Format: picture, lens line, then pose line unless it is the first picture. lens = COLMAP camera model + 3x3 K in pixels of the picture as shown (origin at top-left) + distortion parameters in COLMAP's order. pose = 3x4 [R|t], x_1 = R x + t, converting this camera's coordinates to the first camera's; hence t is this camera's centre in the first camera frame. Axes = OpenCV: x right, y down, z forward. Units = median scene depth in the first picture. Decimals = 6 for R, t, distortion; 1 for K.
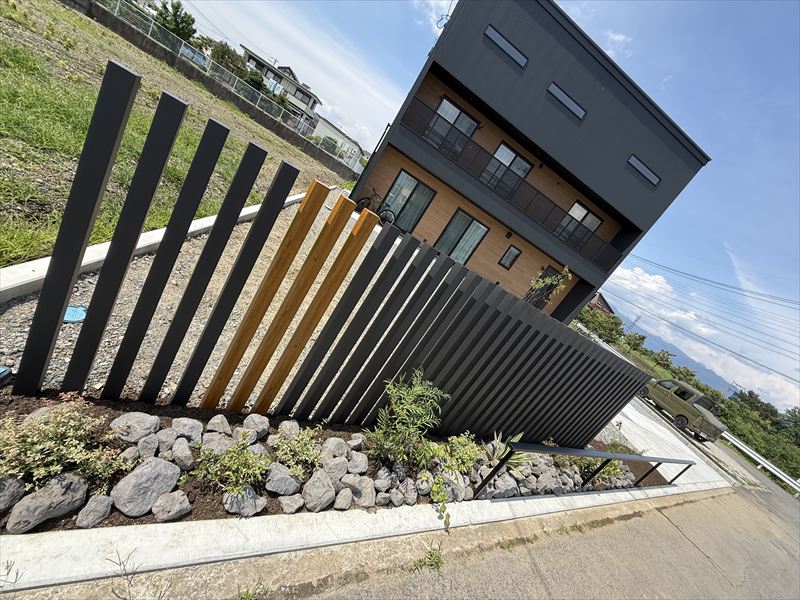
lens RADIAL K [[320.2, 0, 398.4], [0, 320.2, 297.9], [0, 0, 1]] dist [0.004253, -0.000263]
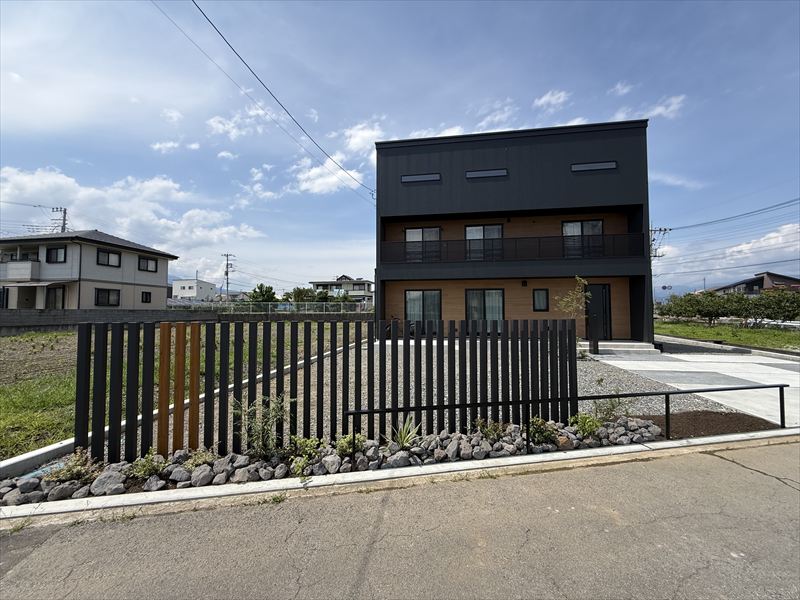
lens RADIAL K [[320.2, 0, 398.4], [0, 320.2, 297.9], [0, 0, 1]] dist [0.004253, -0.000263]
pose [[0.817574, -0.539692, -0.200763, 0.221311], [0.409556, 0.790094, -0.456088, 0.162659], [0.404769, 0.290662, 0.866994, -0.048342]]
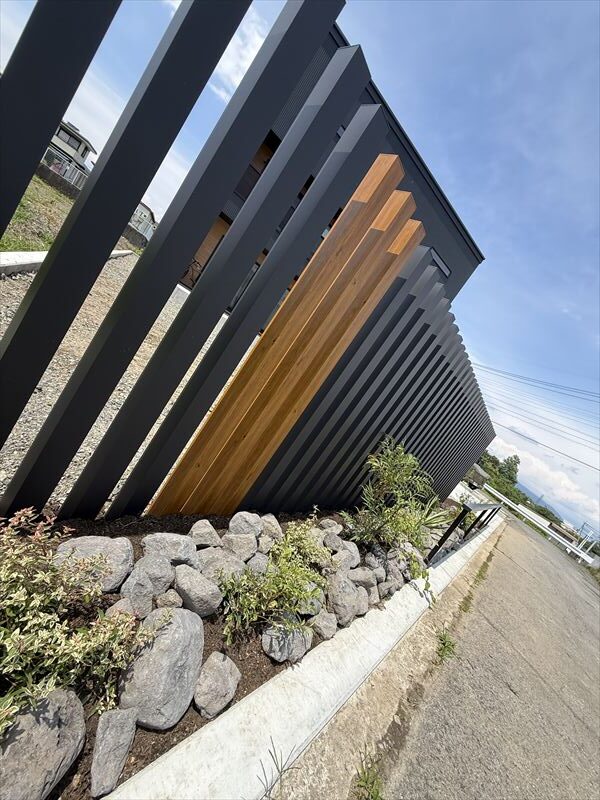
lens RADIAL K [[320.2, 0, 300.0], [0, 320.2, 400.0], [0, 0, 1]] dist [0.004253, -0.000263]
pose [[0.950317, -0.041875, 0.308455, -0.085611], [0.025637, 0.998073, 0.056510, 0.014177], [-0.310227, -0.045794, 0.949559, 0.051932]]
